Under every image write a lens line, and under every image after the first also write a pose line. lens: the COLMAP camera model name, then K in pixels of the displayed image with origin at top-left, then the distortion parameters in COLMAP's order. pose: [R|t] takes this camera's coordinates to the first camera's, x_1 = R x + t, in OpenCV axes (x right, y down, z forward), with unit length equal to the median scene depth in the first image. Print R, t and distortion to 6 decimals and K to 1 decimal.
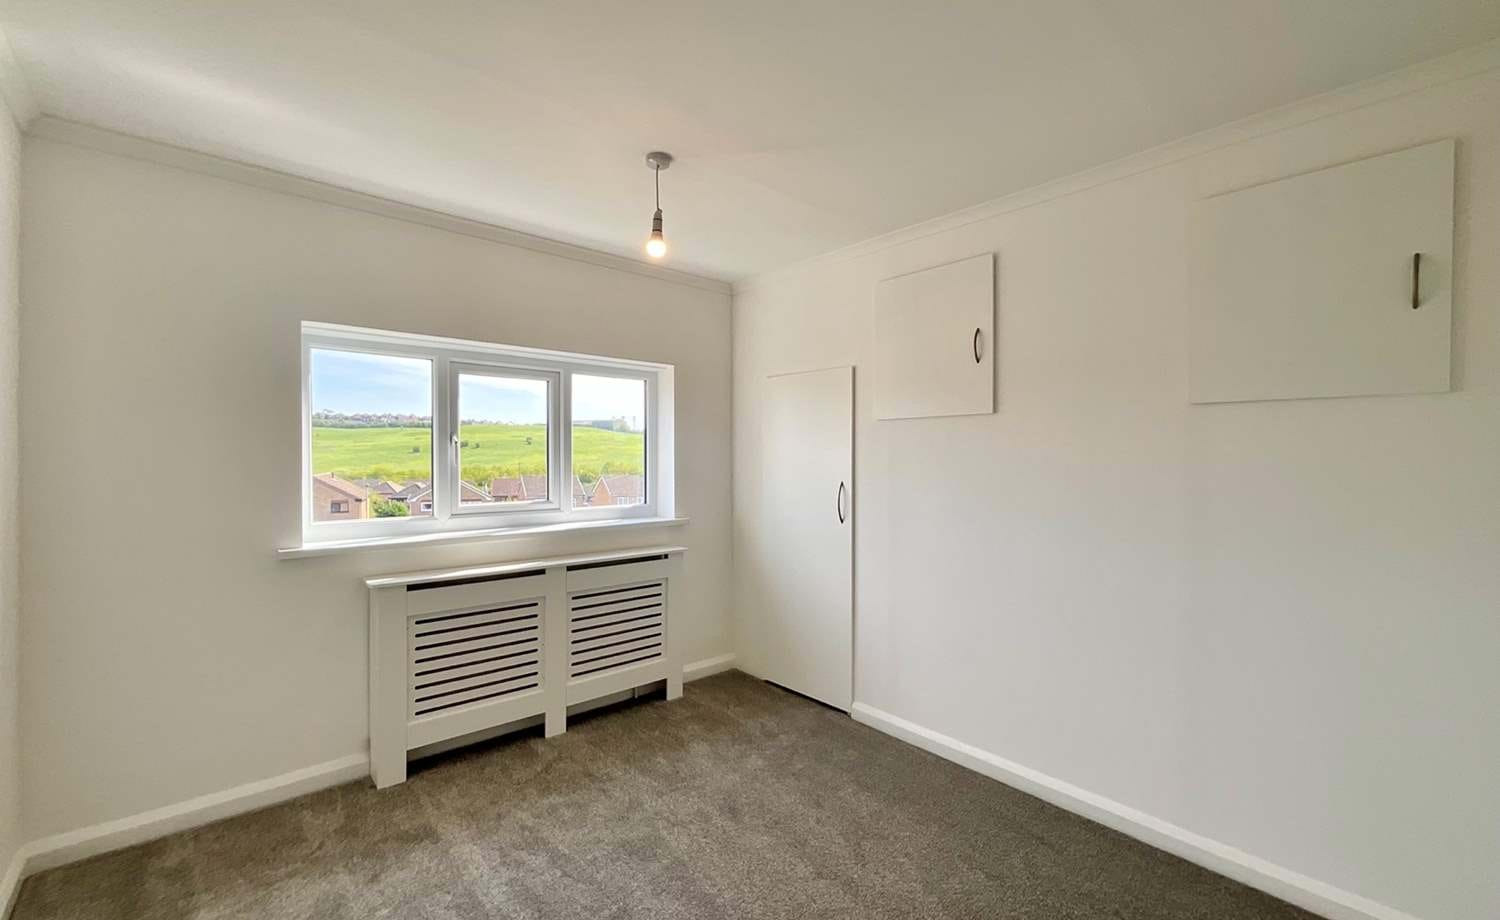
lens RADIAL K [[618.4, 0, 743.8], [0, 618.4, 464.1], [0, 0, 1]] dist [-0.000287, 0.000187]
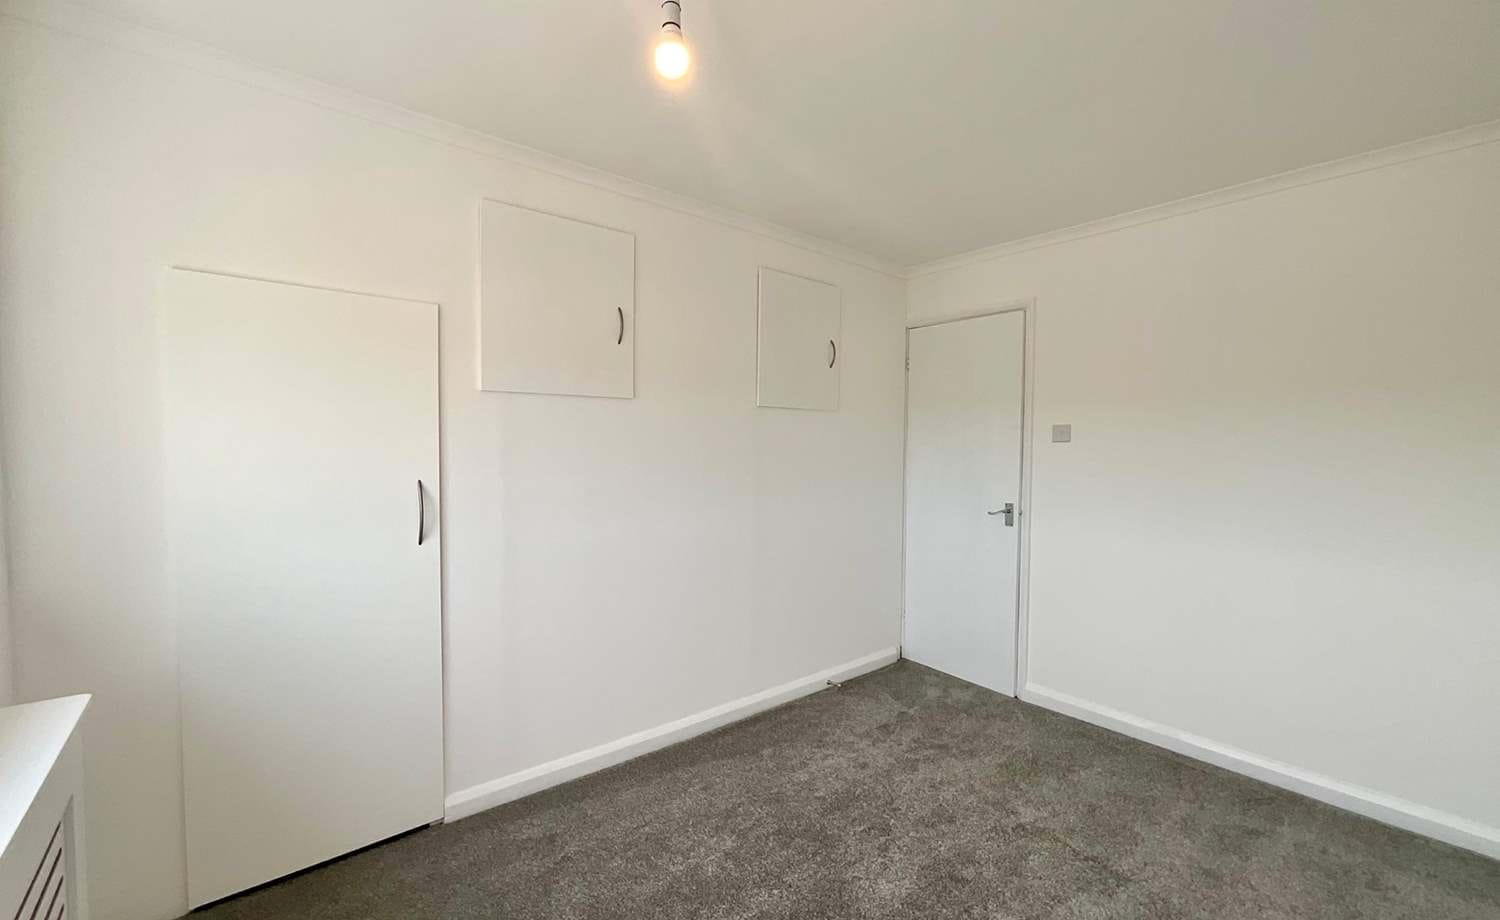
lens RADIAL K [[618.4, 0, 743.8], [0, 618.4, 464.1], [0, 0, 1]] dist [-0.000287, 0.000187]
pose [[0.036269, -0.052686, 0.997952, -0.502292], [0.011359, 0.998566, 0.052306, -0.020563], [-0.999278, 0.009439, 0.036815, 0.670254]]
